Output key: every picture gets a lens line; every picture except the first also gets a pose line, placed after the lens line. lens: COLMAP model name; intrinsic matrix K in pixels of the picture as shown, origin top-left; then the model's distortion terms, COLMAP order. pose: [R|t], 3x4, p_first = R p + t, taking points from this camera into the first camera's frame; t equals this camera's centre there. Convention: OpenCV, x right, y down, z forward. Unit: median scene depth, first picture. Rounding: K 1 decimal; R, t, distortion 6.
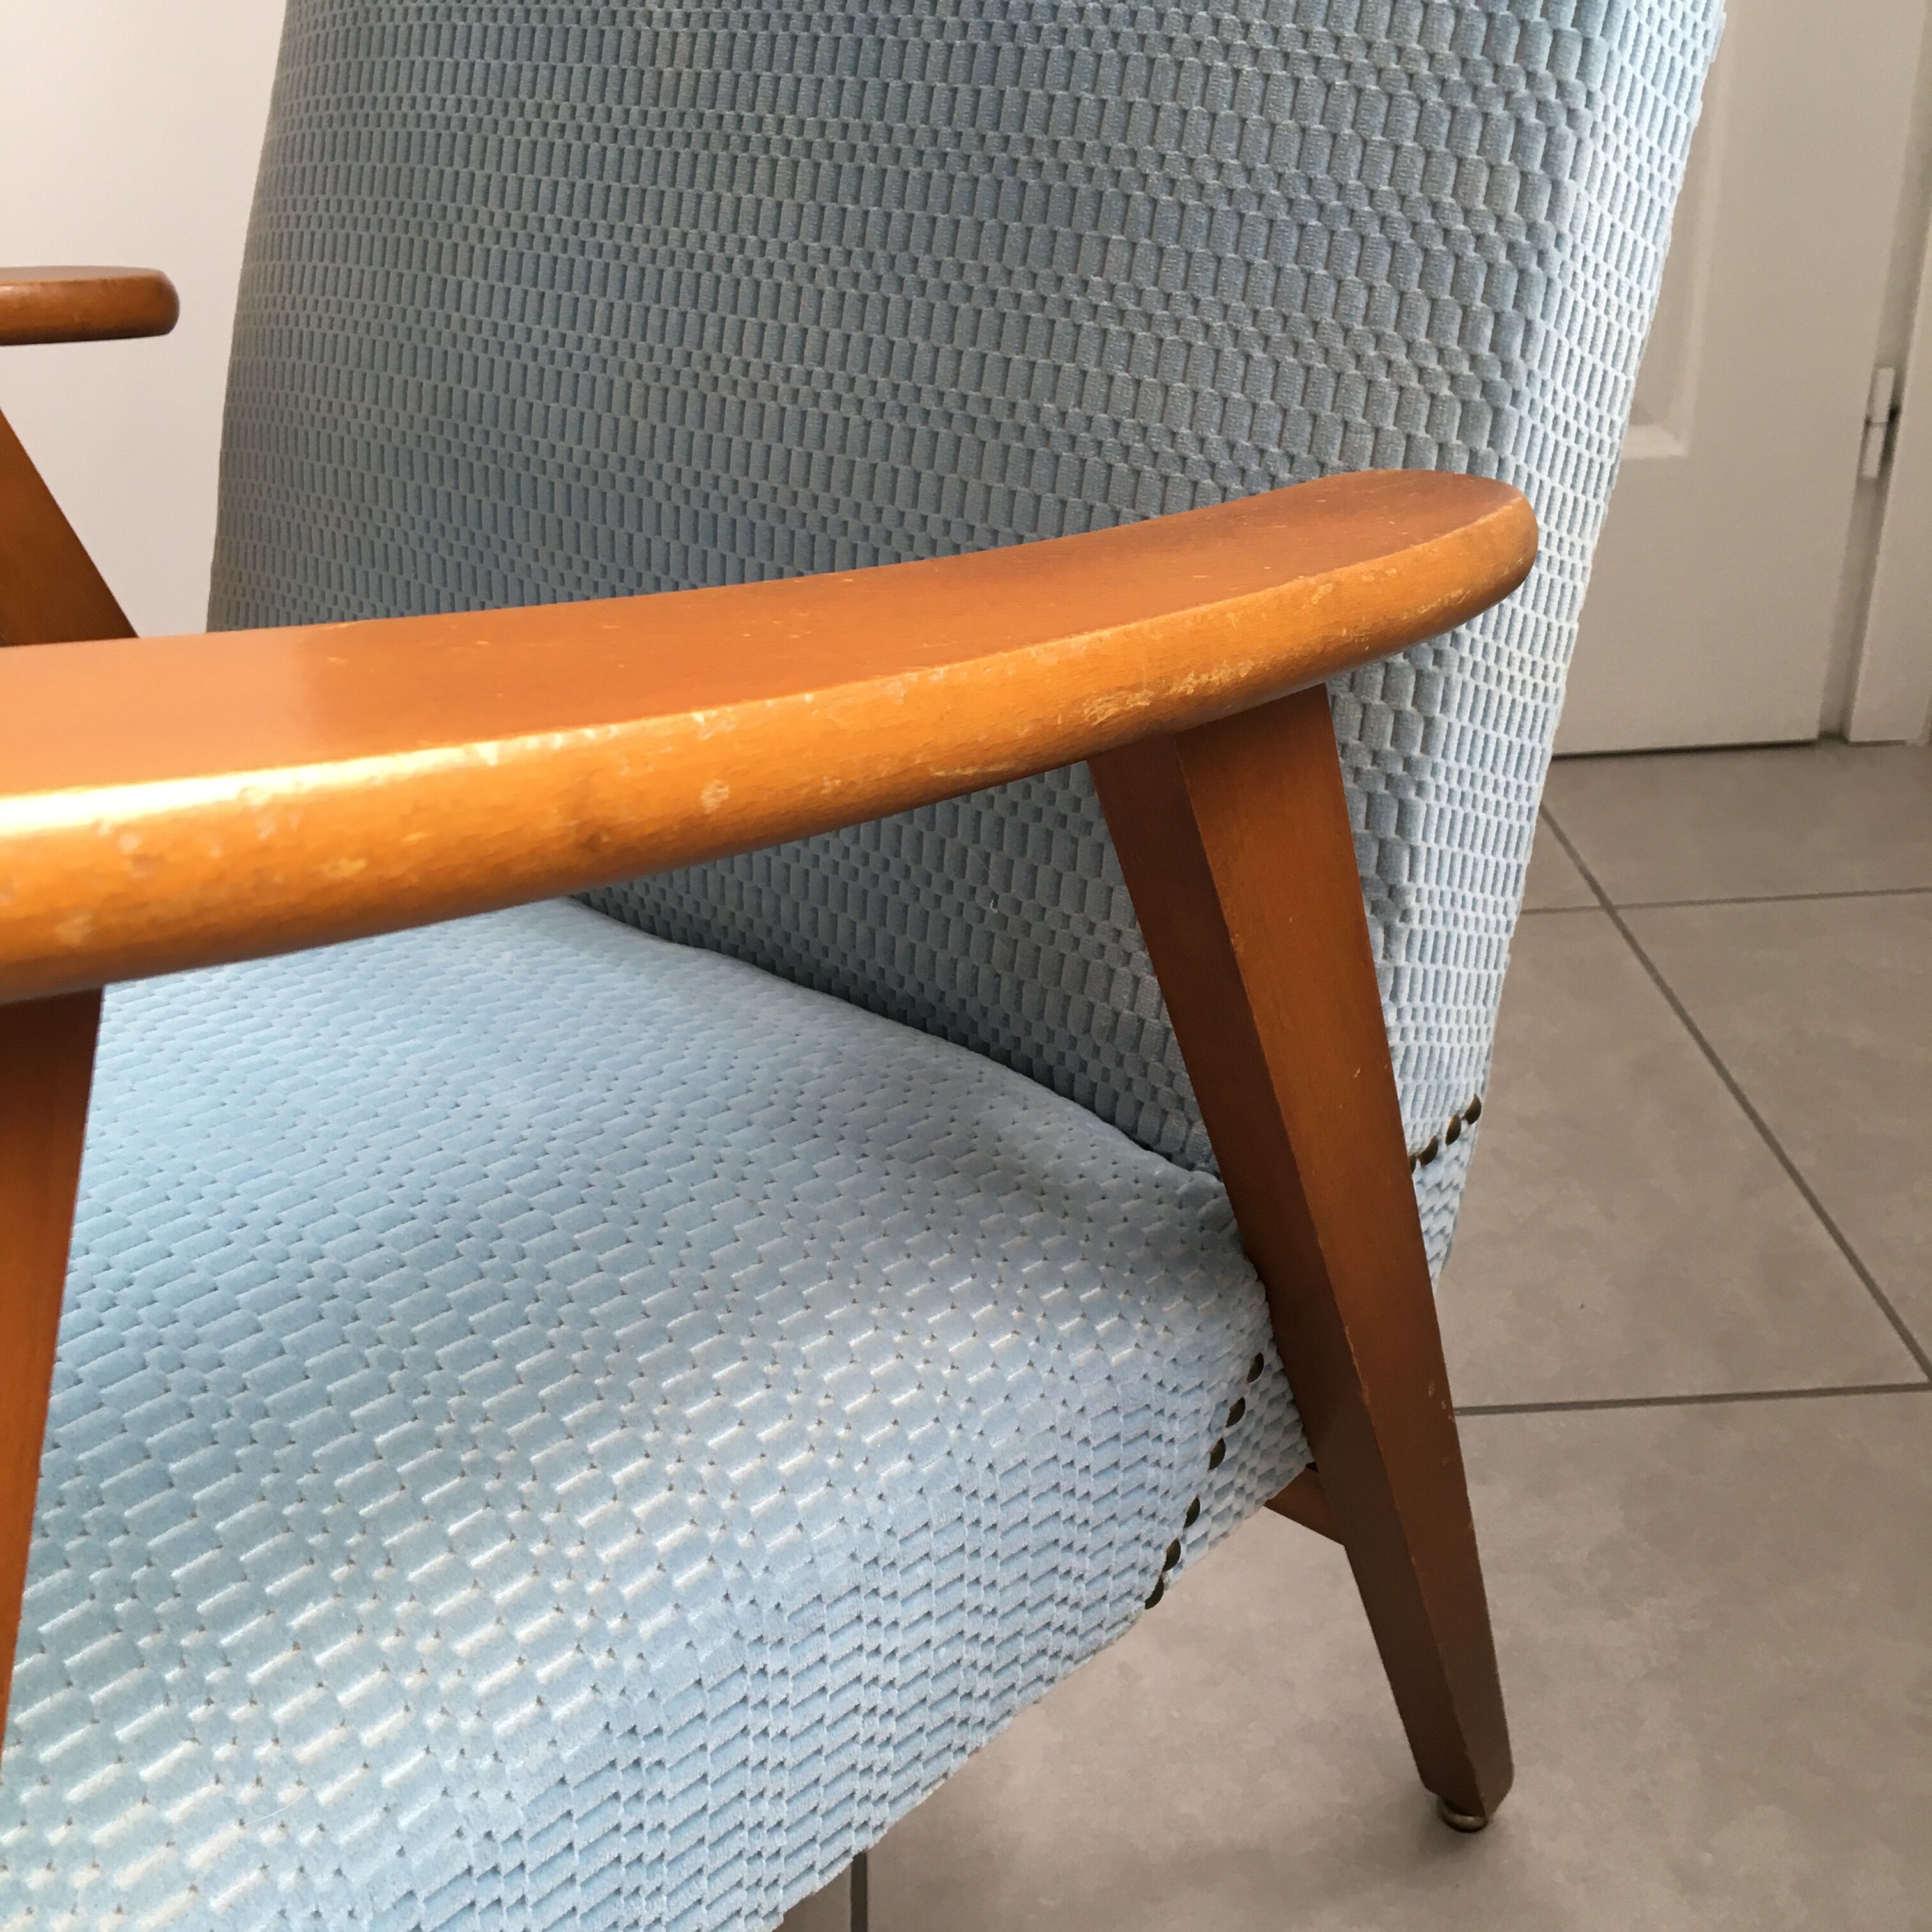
lens RADIAL K [[2155.9, 0, 966.0], [0, 2155.9, 966.0], [0, 0, 1]] dist [0.137016, -0.321349]
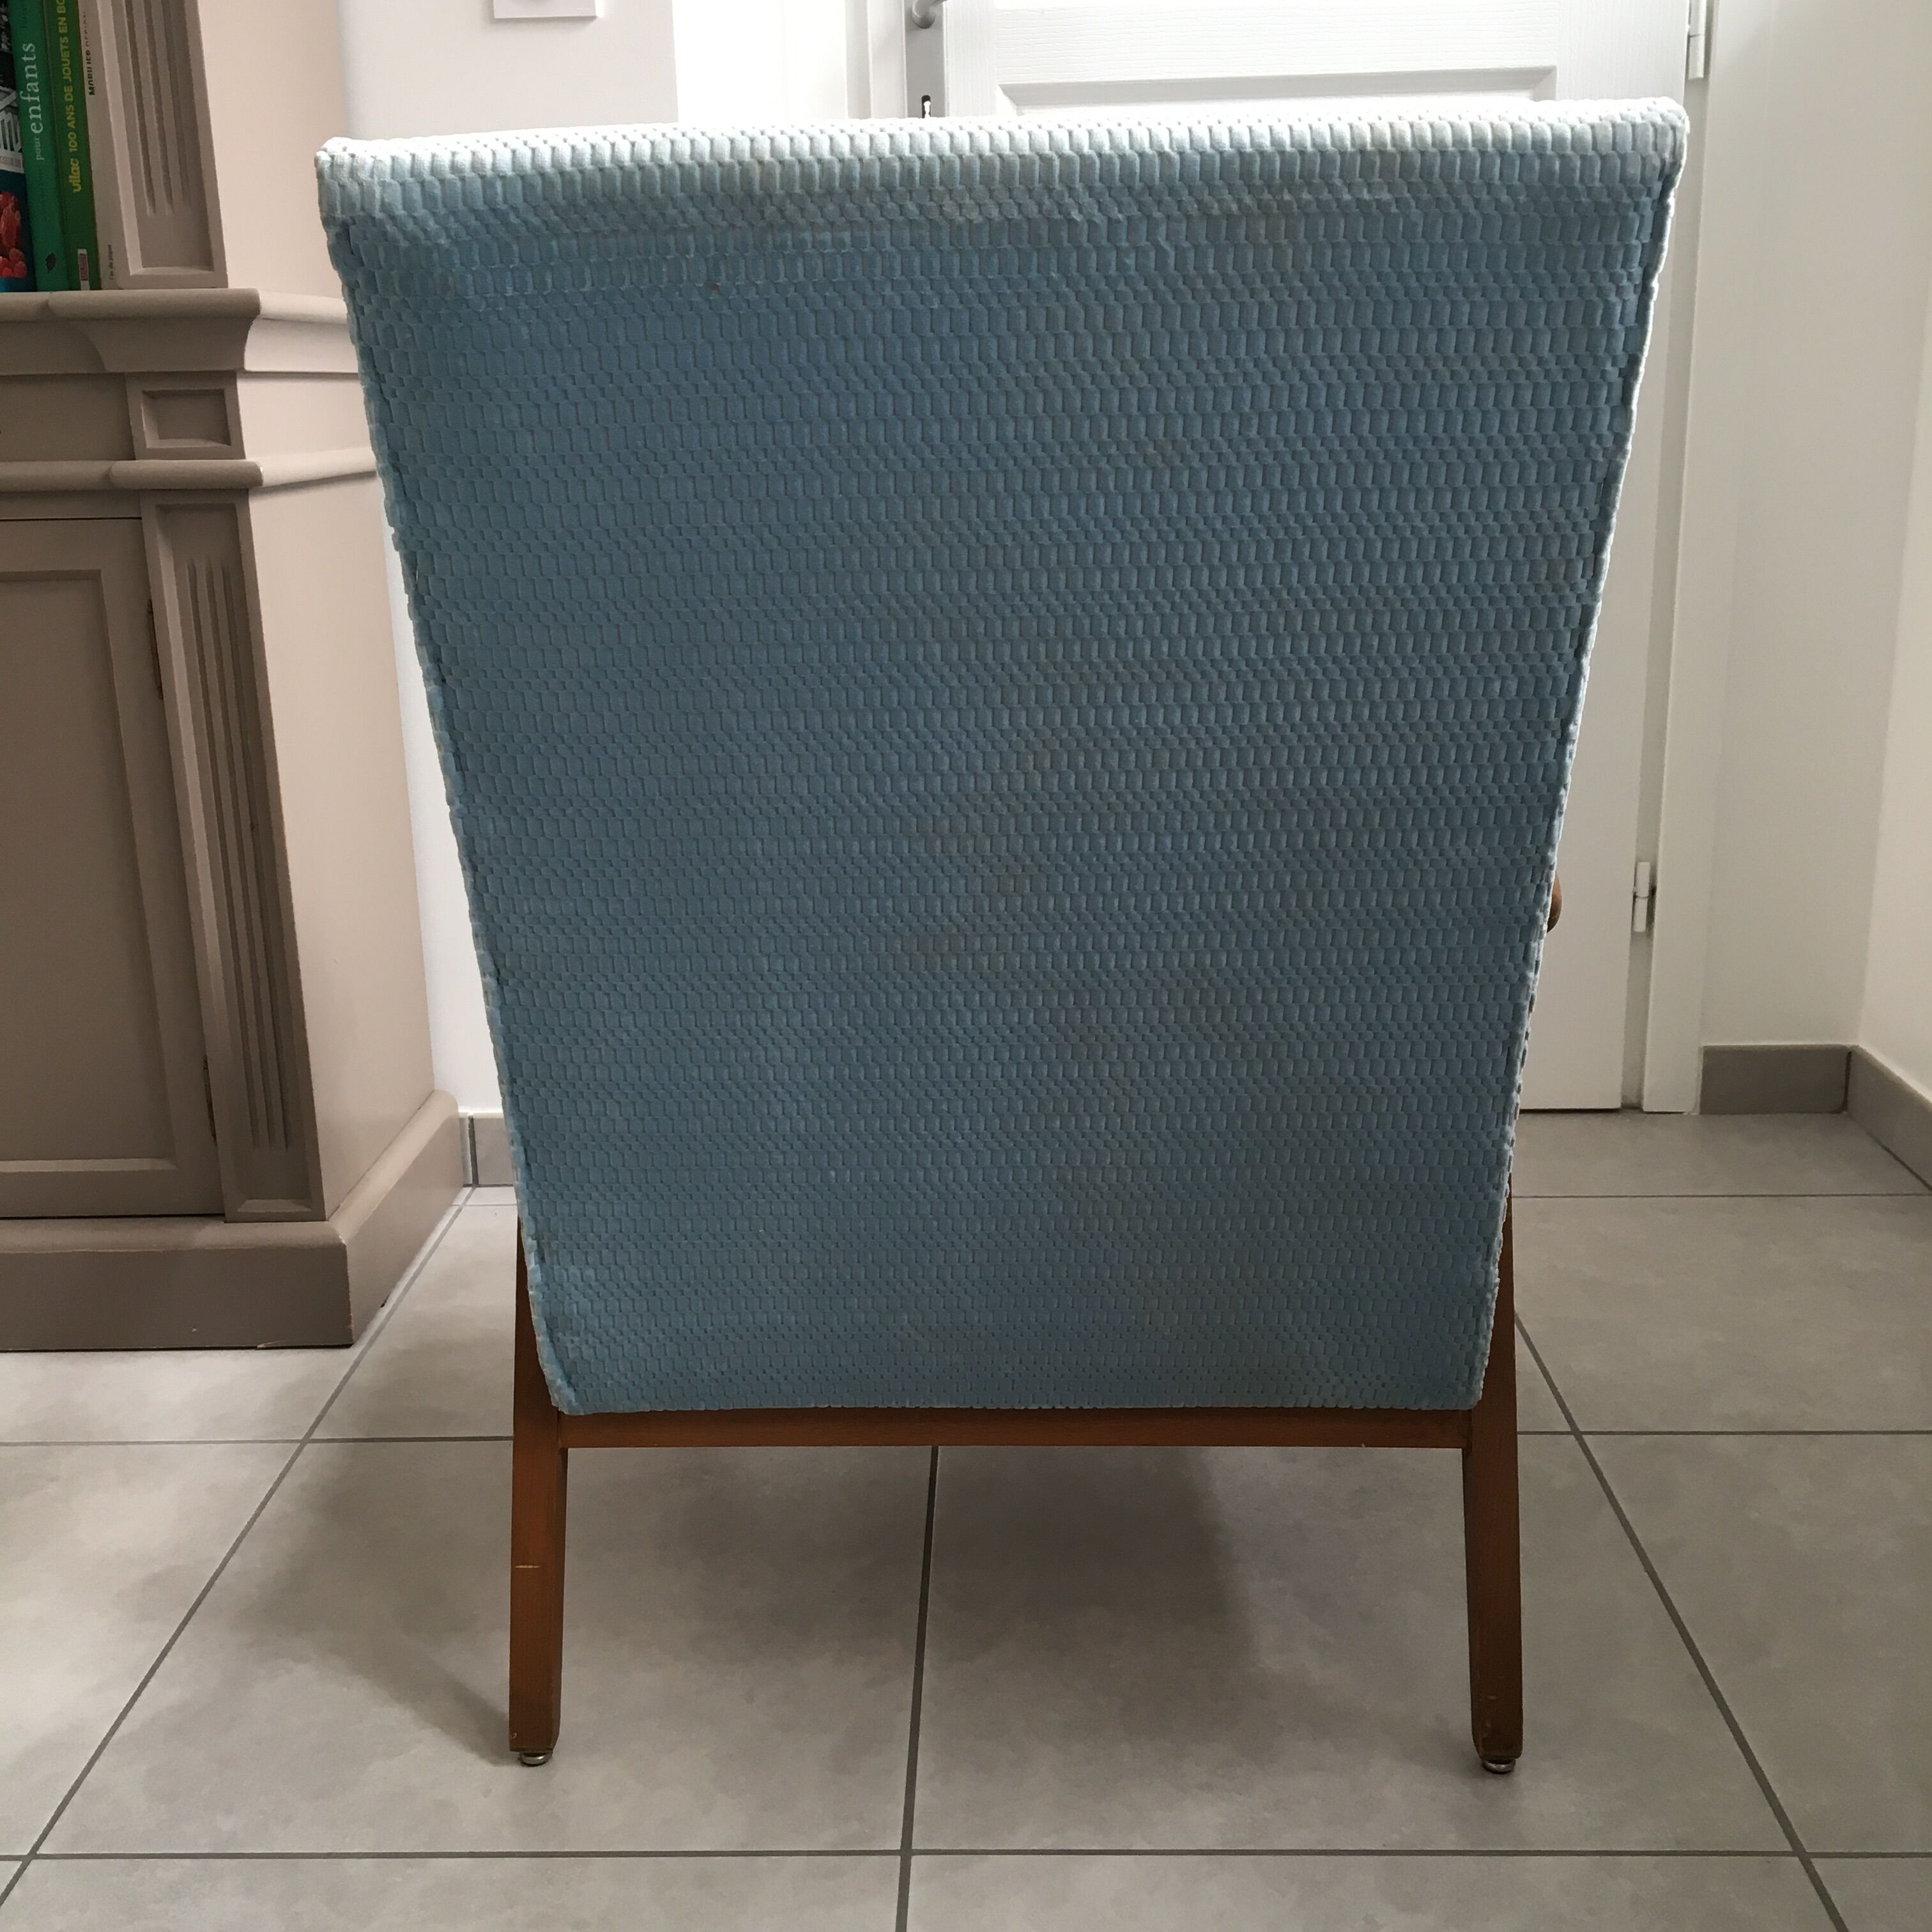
lens RADIAL K [[2155.9, 0, 966.0], [0, 2155.9, 966.0], [0, 0, 1]] dist [0.137016, -0.321349]
pose [[0.997668, 0.035225, -0.058463, 0.100825], [-0.047138, 0.975053, -0.216909, 0.379601], [0.049364, 0.219159, 0.974440, -1.240997]]
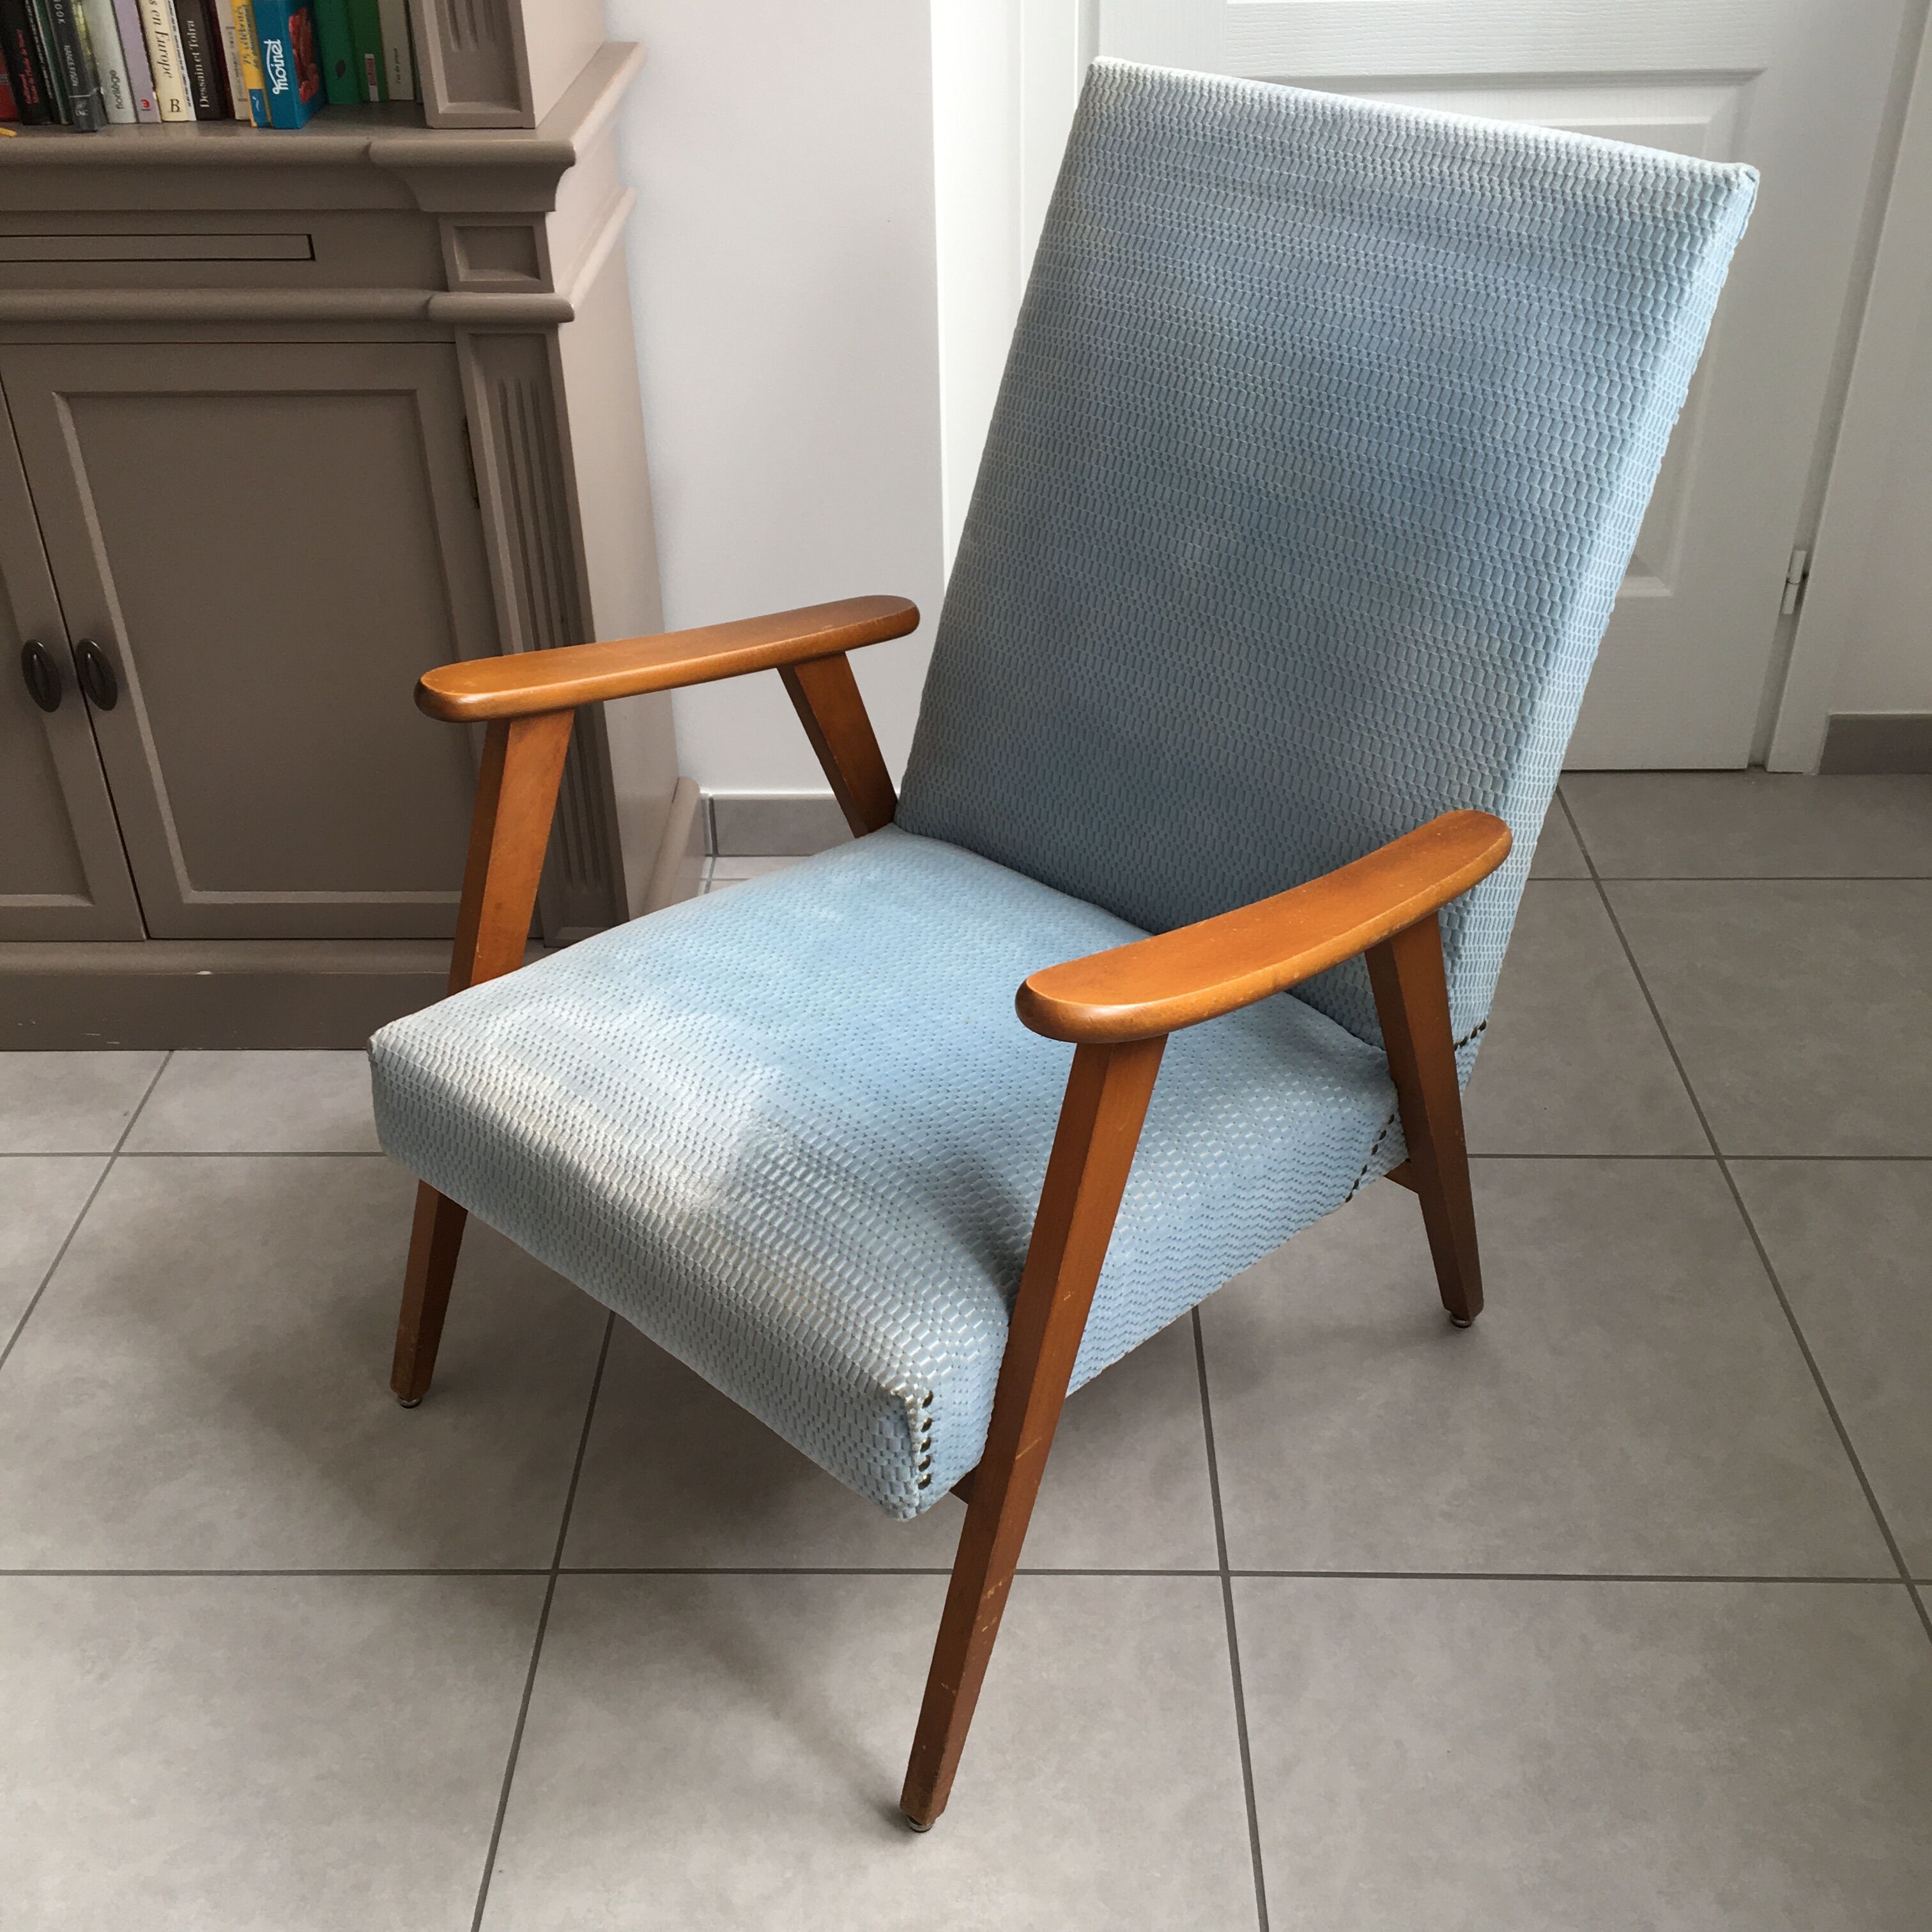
lens RADIAL K [[2155.9, 0, 966.0], [0, 2155.9, 966.0], [0, 0, 1]] dist [0.137016, -0.321349]
pose [[0.997897, 0.054864, -0.034515, -0.310809], [-0.051210, 0.993761, 0.099076, -0.243863], [0.039735, -0.097100, 0.994481, -1.679176]]
